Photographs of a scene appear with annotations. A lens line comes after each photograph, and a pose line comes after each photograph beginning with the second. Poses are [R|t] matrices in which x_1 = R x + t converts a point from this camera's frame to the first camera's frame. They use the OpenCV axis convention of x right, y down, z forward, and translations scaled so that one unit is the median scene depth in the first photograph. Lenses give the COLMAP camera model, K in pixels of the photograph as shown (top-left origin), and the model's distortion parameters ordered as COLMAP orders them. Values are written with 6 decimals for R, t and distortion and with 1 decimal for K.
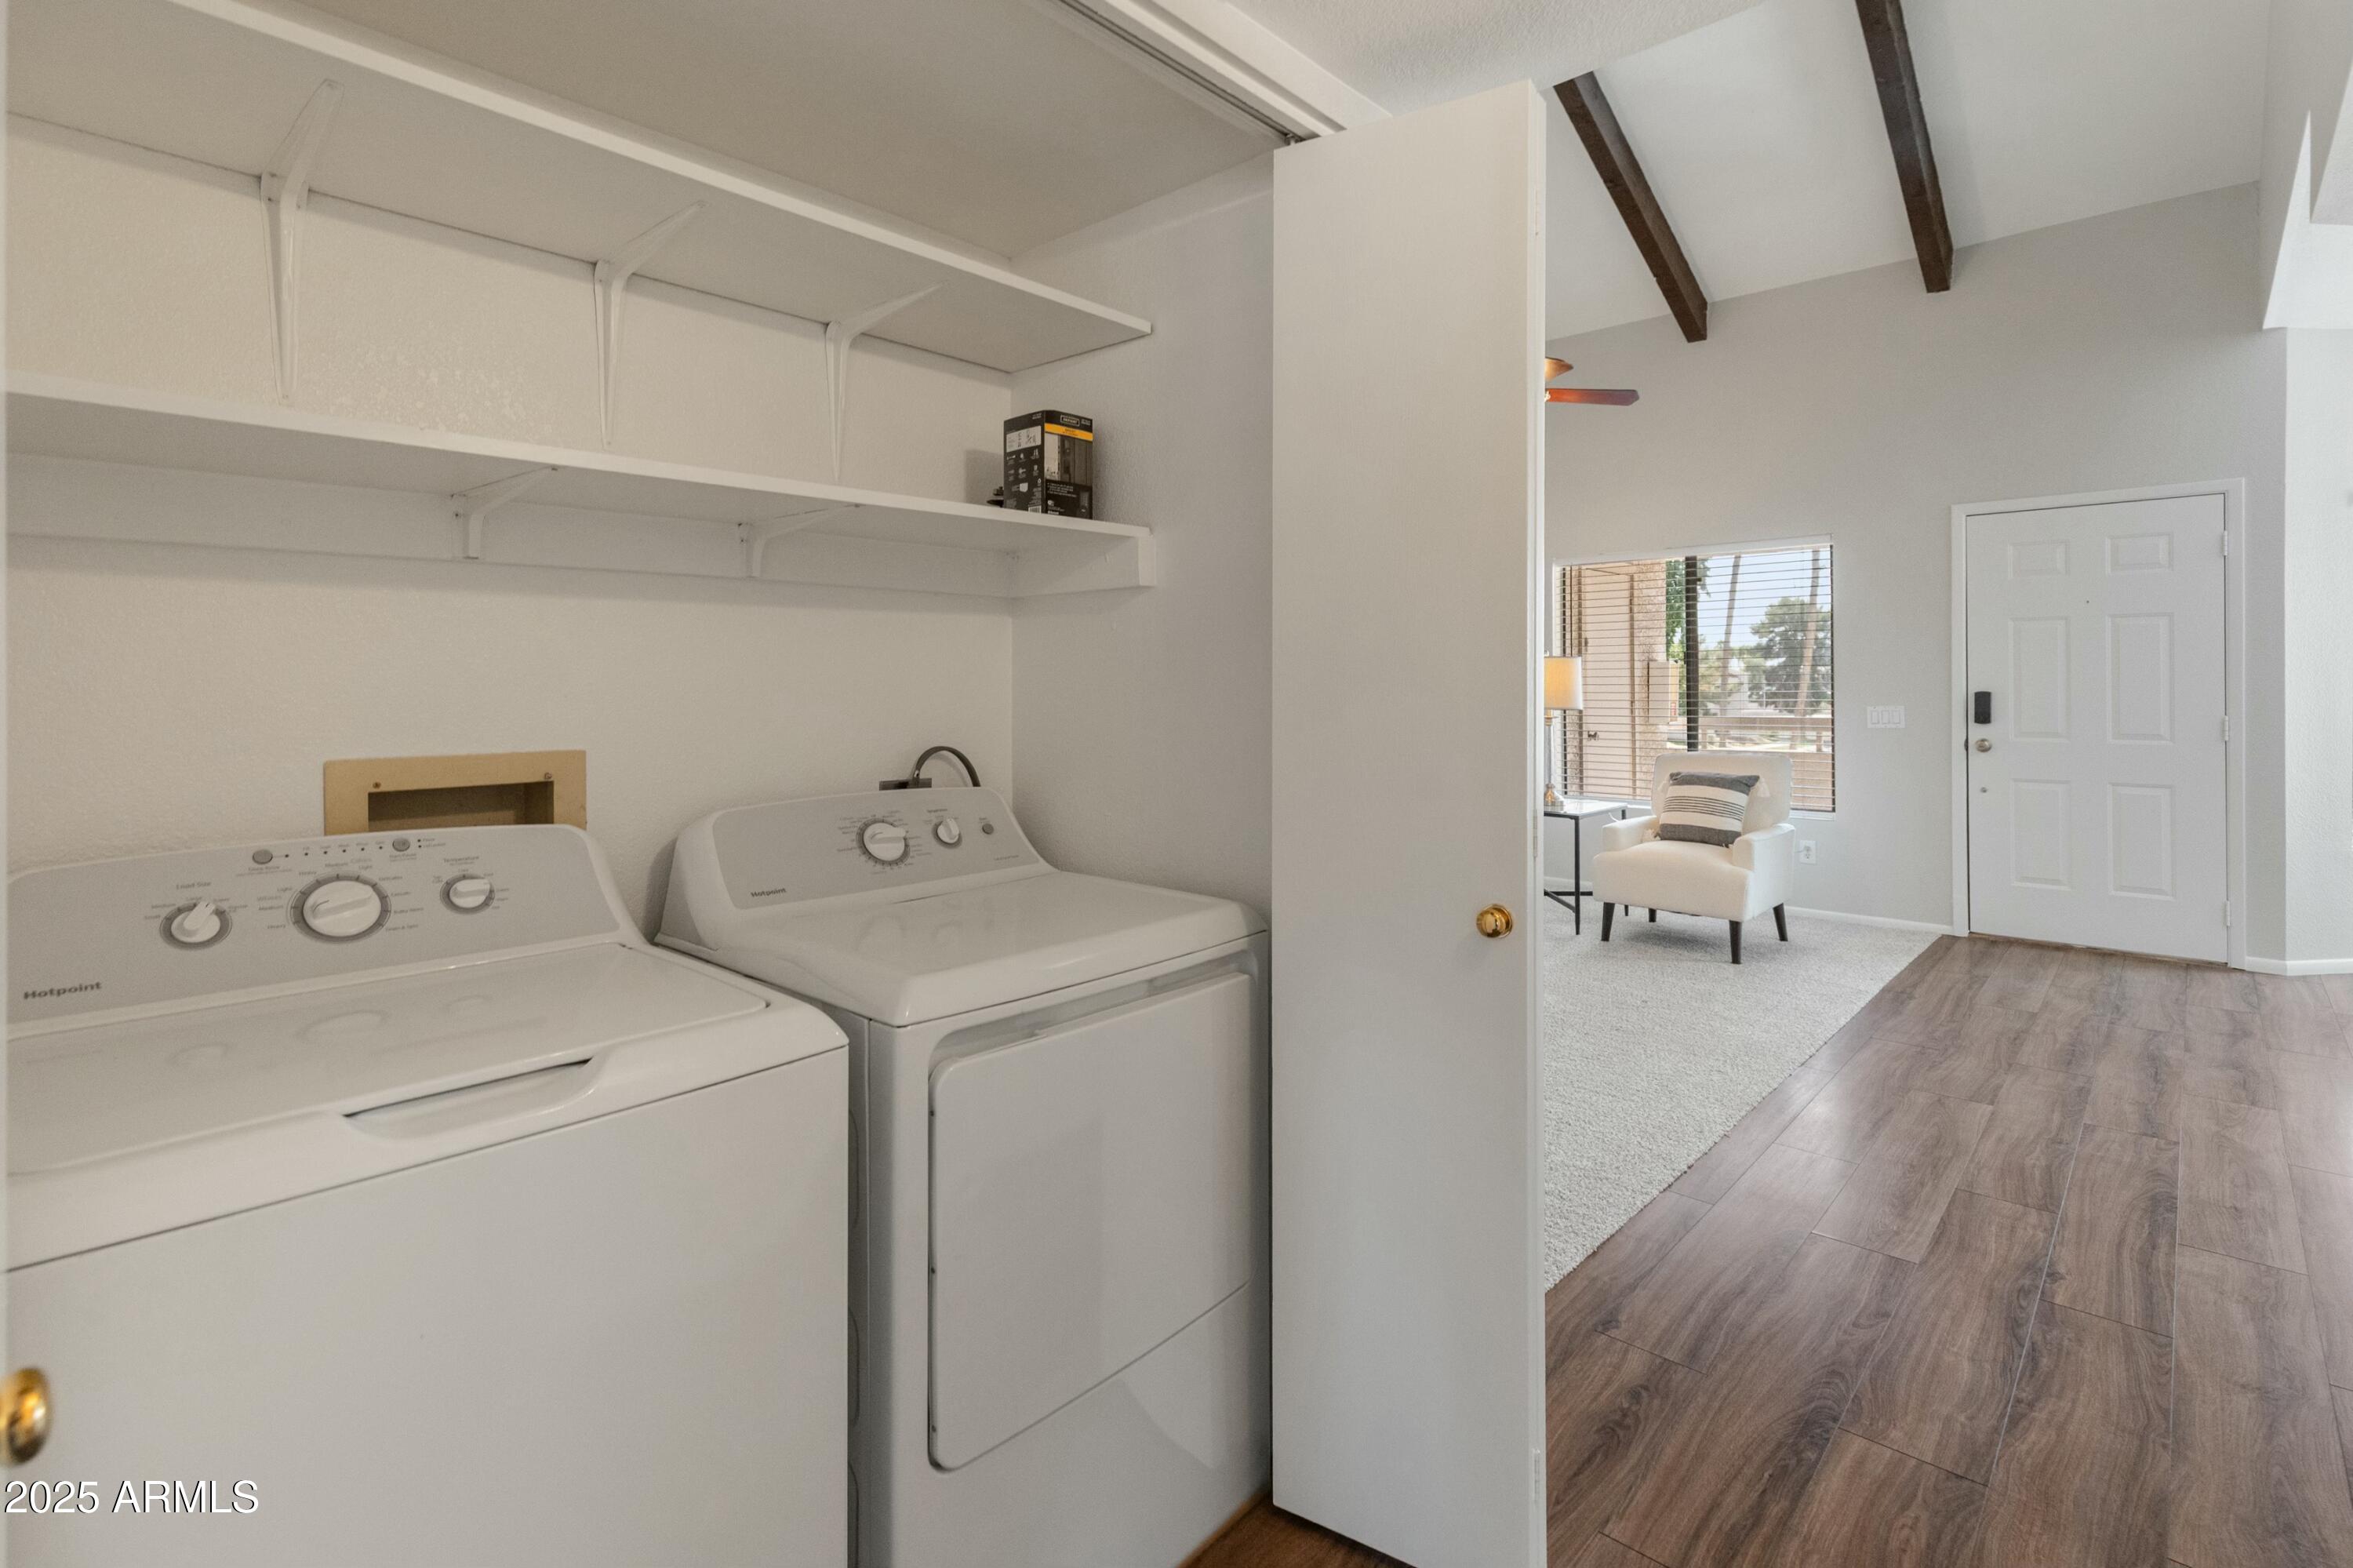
lens RADIAL K [[1099.1, 0, 1190.3], [0, 1099.1, 690.7], [0, 0, 1]] dist [0.002291, 0.000142]
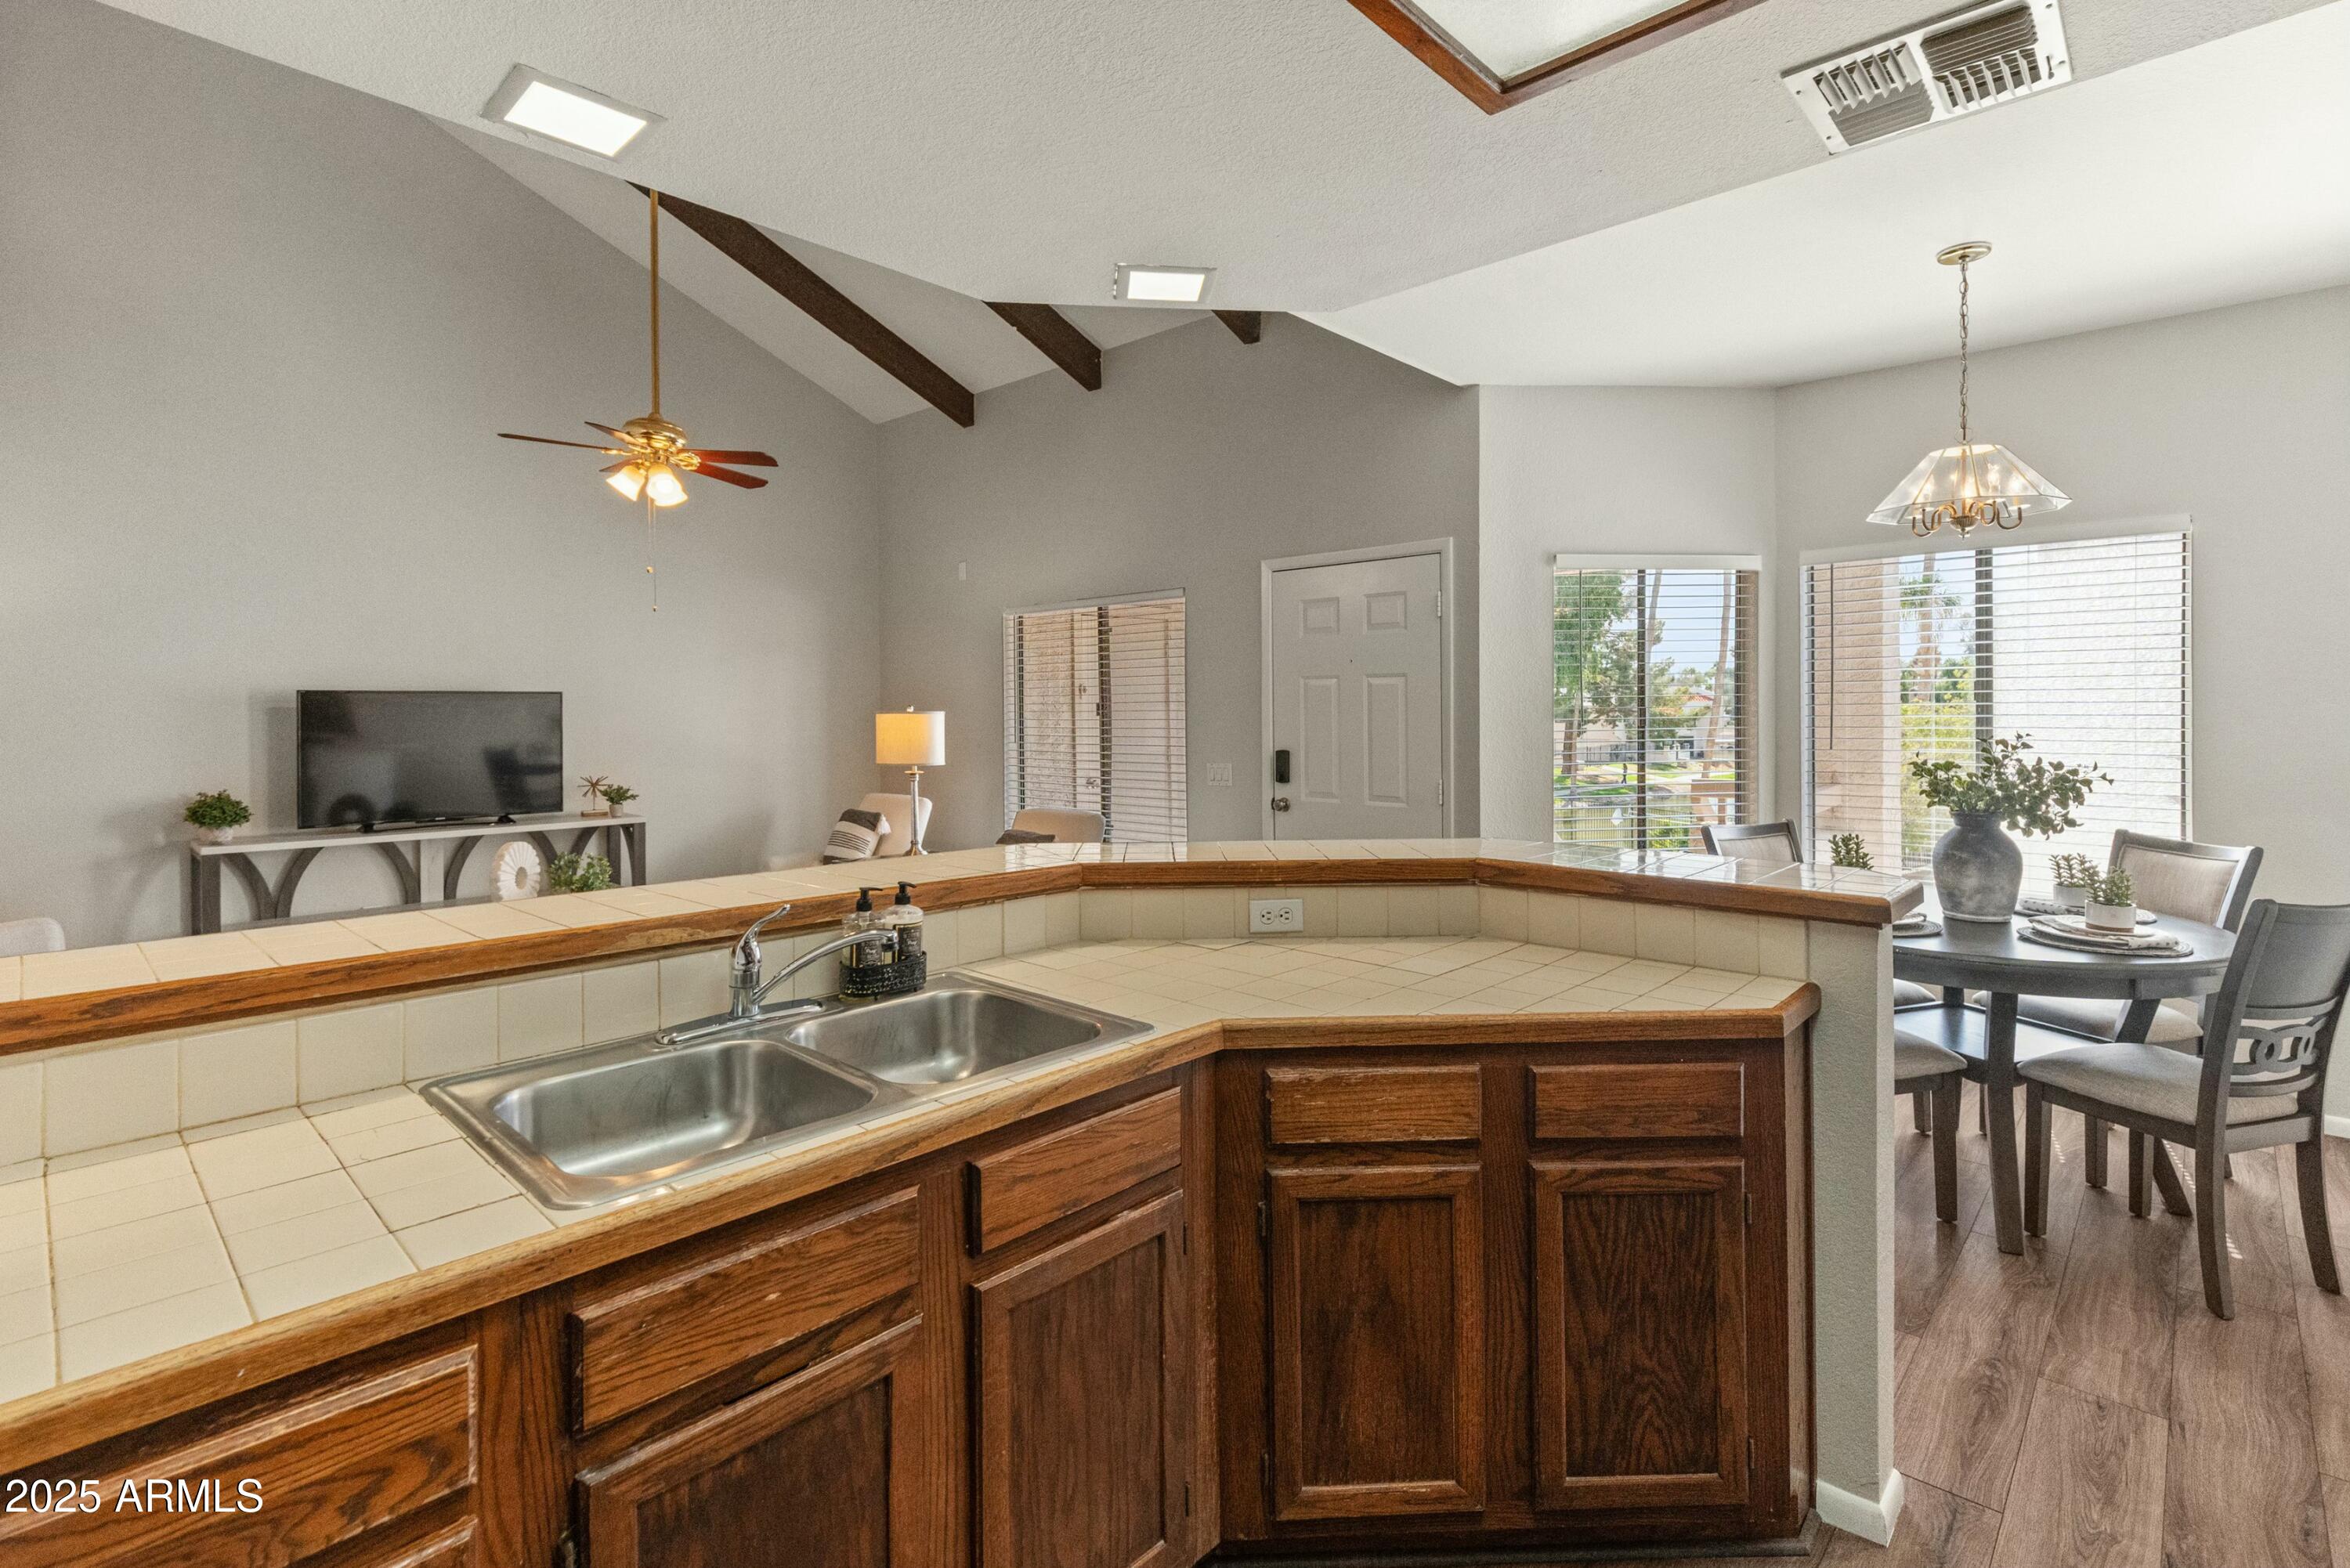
lens RADIAL K [[1089.8, 0, 1180.3], [0, 1089.8, 724.9], [0, 0, 1]] dist [0.004904, 0.000056]
pose [[0.999961, -0.002347, -0.008562, 1.157656], [0.002441, 0.999936, 0.011005, -0.059721], [0.008536, -0.011025, 0.999903, 0.039307]]
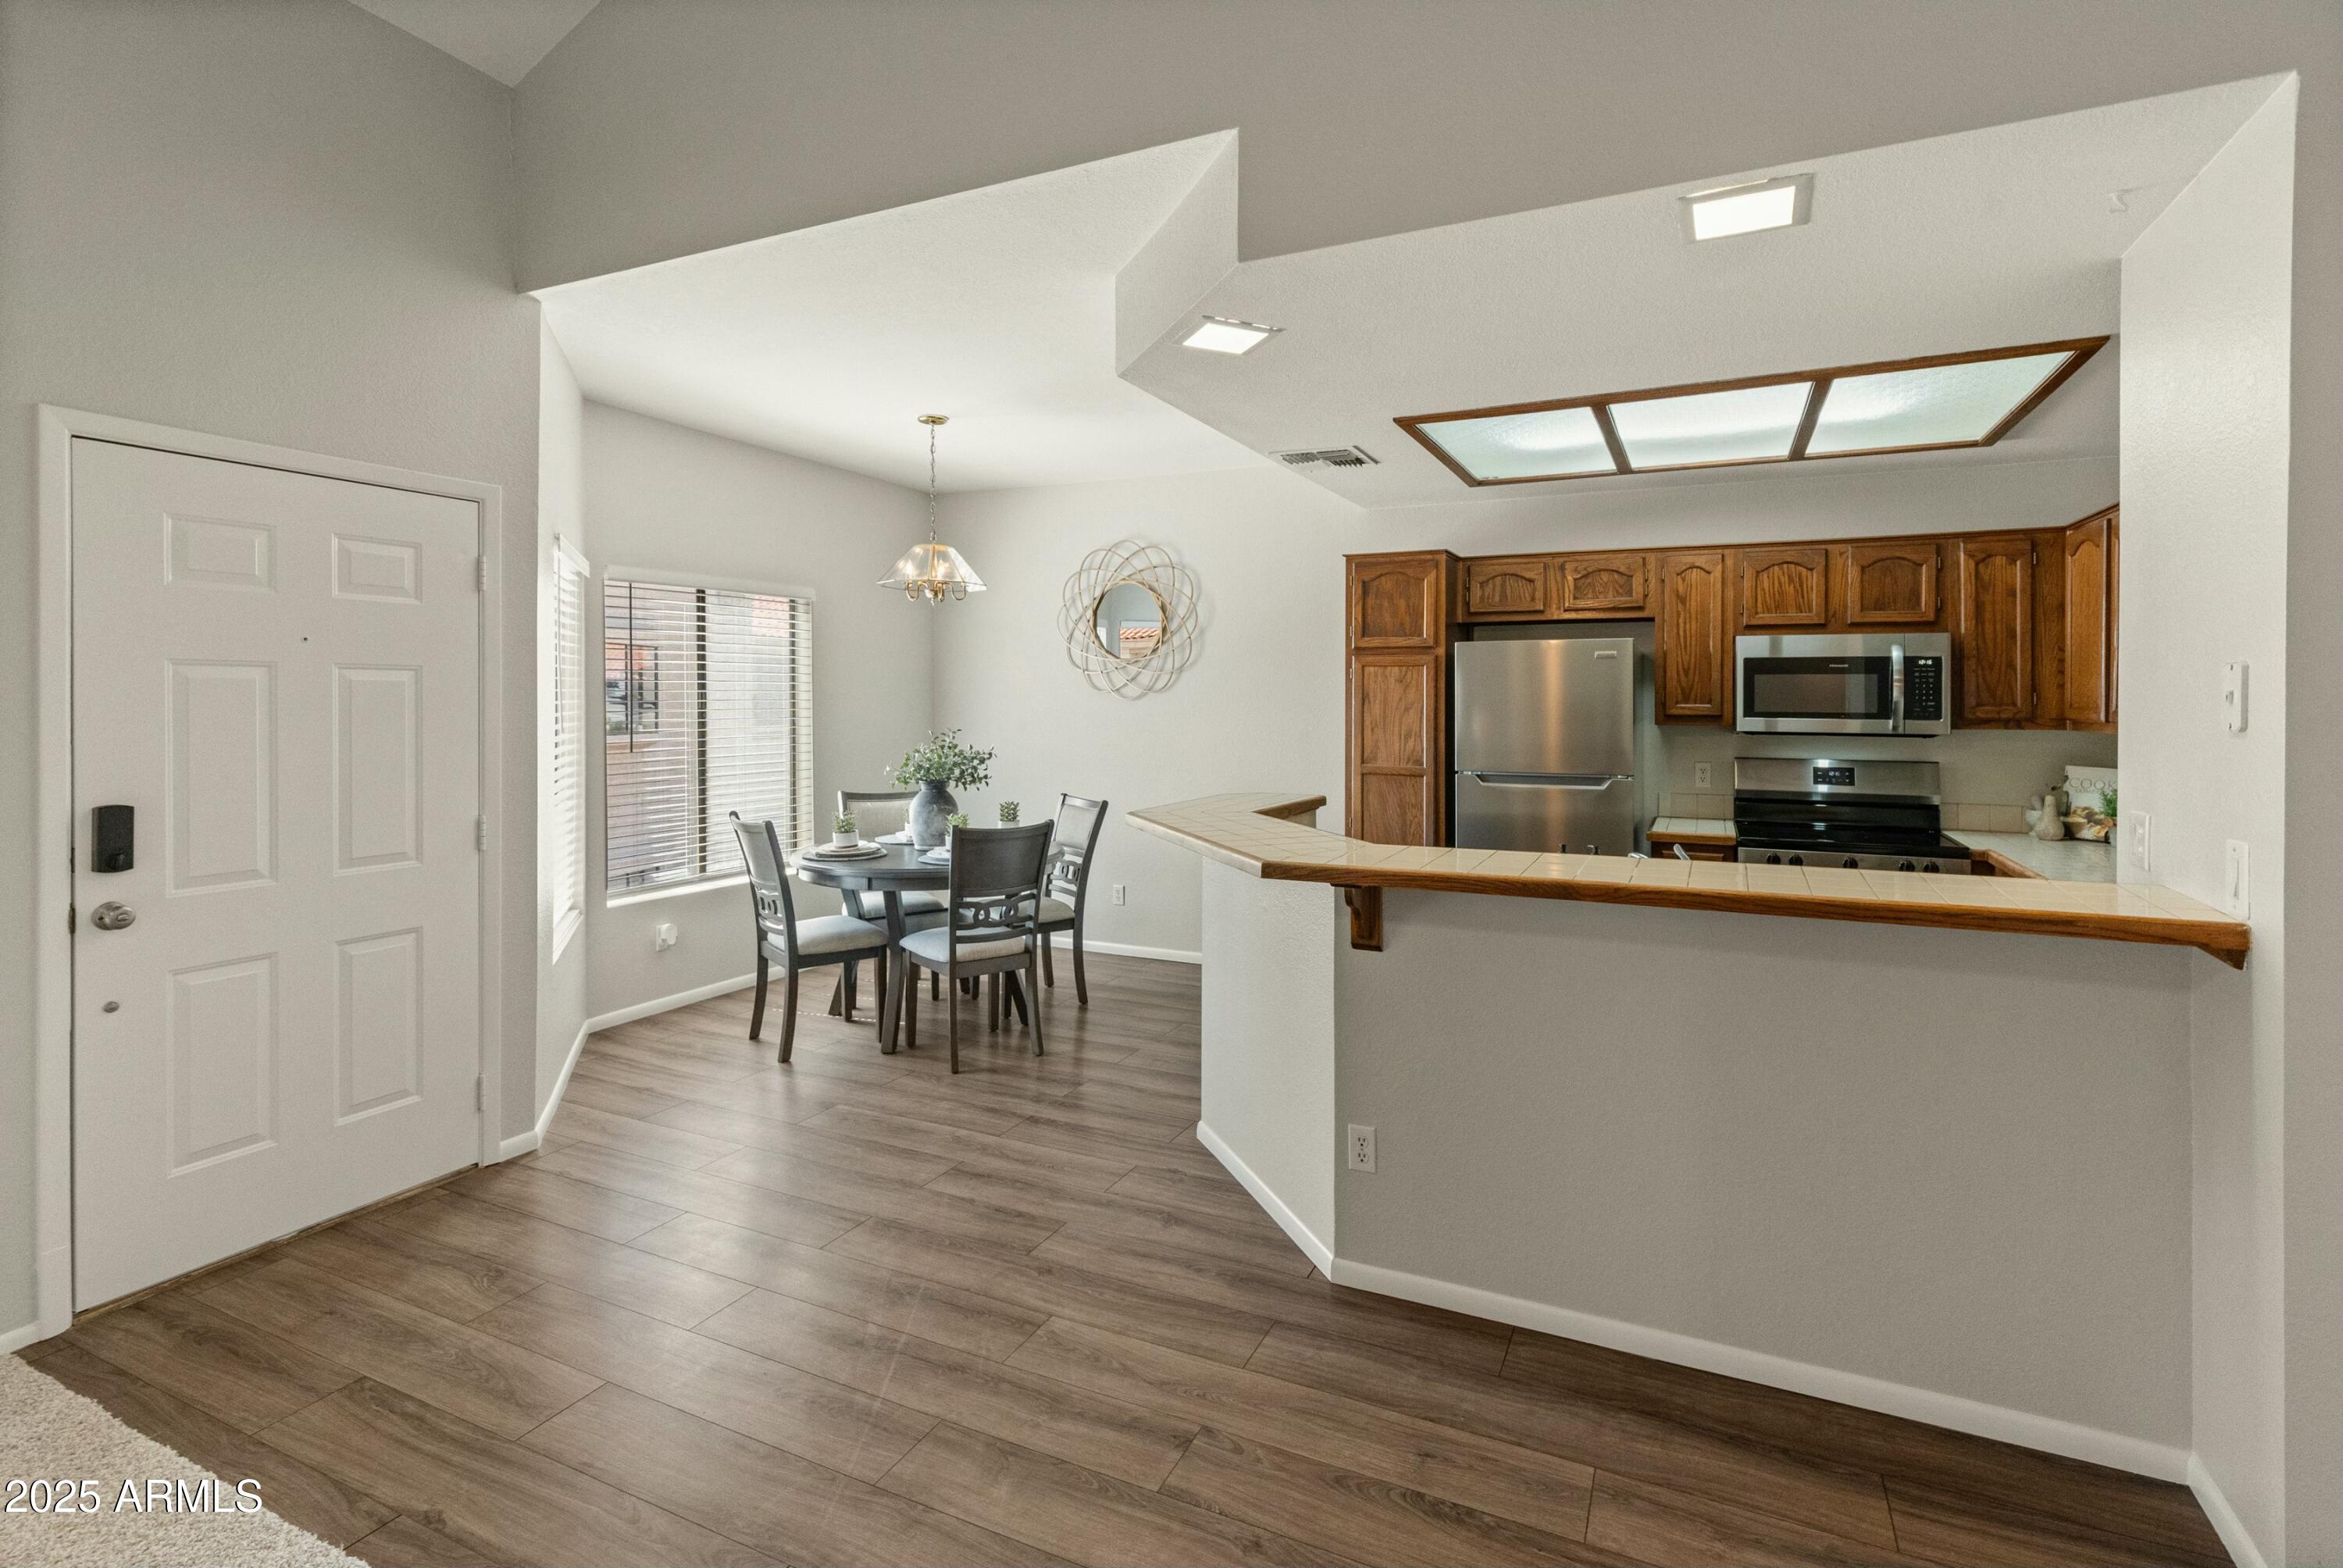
lens RADIAL K [[1100.9, 0, 1188.5], [0, 1100.9, 706.1], [0, 0, 1]] dist [0.014621, -0.000505]
pose [[-0.297195, -0.001083, 0.954816, 0.194825], [0.004743, 0.999985, 0.002610, -0.076702], [-0.954805, 0.005304, -0.297185, 1.257757]]
